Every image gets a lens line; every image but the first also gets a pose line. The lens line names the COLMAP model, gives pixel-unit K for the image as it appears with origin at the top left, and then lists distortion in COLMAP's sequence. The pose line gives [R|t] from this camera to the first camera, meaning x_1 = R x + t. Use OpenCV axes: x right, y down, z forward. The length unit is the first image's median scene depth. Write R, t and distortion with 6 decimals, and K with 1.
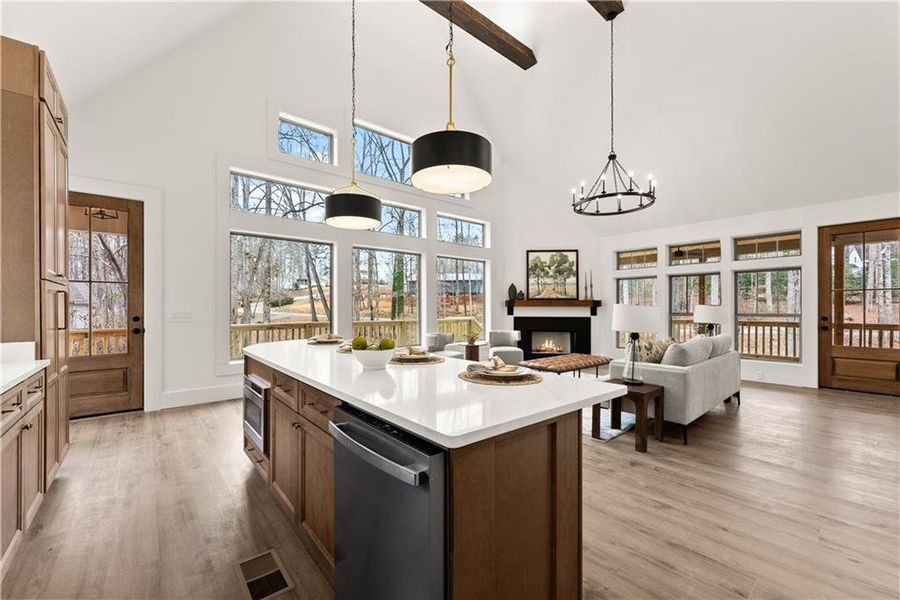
lens RADIAL K [[373.3, 0, 449.3], [0, 373.3, 310.3], [0, 0, 1]] dist [0.002677, 0.000130]
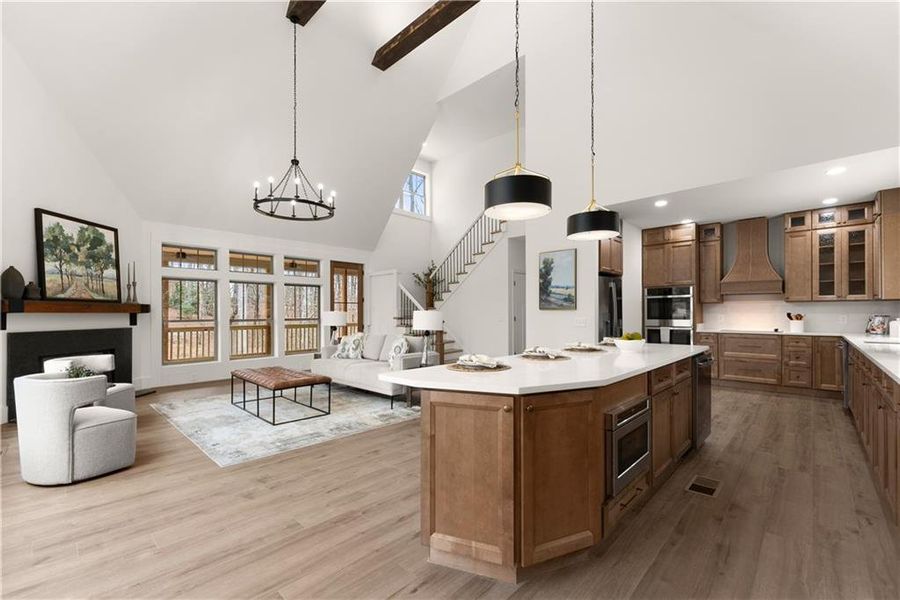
lens RADIAL K [[379.4, 0, 453.6], [0, 379.4, 316.1], [0, 0, 1]] dist [0.008803, -0.000092]
pose [[-0.114848, -0.009613, 0.993337, -0.416154], [0.004067, 0.999940, 0.010147, -0.008157], [-0.993375, 0.005205, -0.114802, 0.473646]]
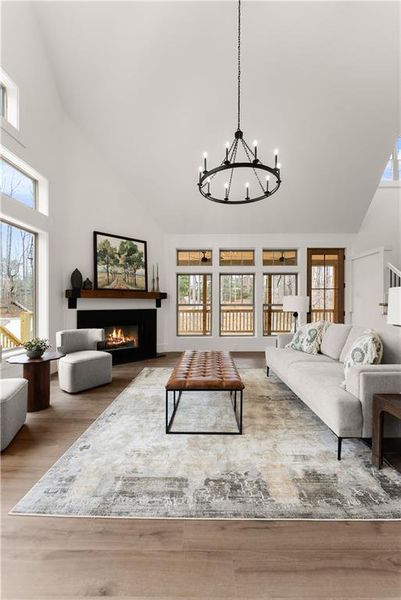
lens RADIAL K [[248.8, 0, 206.2], [0, 248.8, 303.0], [0, 0, 1]] dist [0.002677, 0.000130]
pose [[0.651286, -0.004506, 0.758819, -0.055686], [0.003458, 0.999990, 0.002970, 0.000860], [-0.758825, 0.000689, 0.651294, 0.446365]]
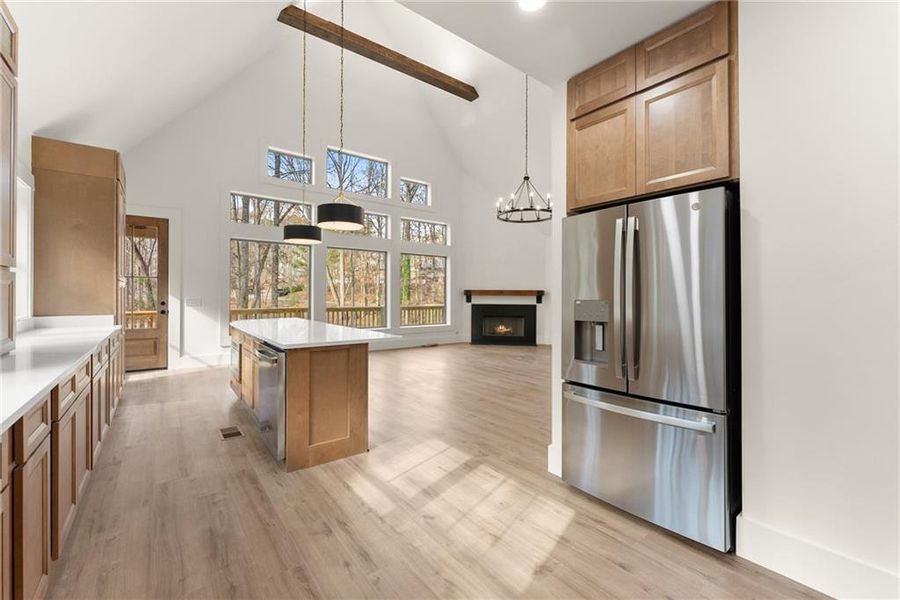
lens RADIAL K [[376.6, 0, 446.7], [0, 376.6, 287.2], [0, 0, 1]] dist [-0.004162, -0.000077]
pose [[0.999313, 0.004287, -0.036819, 0.142190], [-0.005280, 0.999624, -0.026924, -0.002407], [0.036690, 0.027100, 0.998959, -0.190085]]
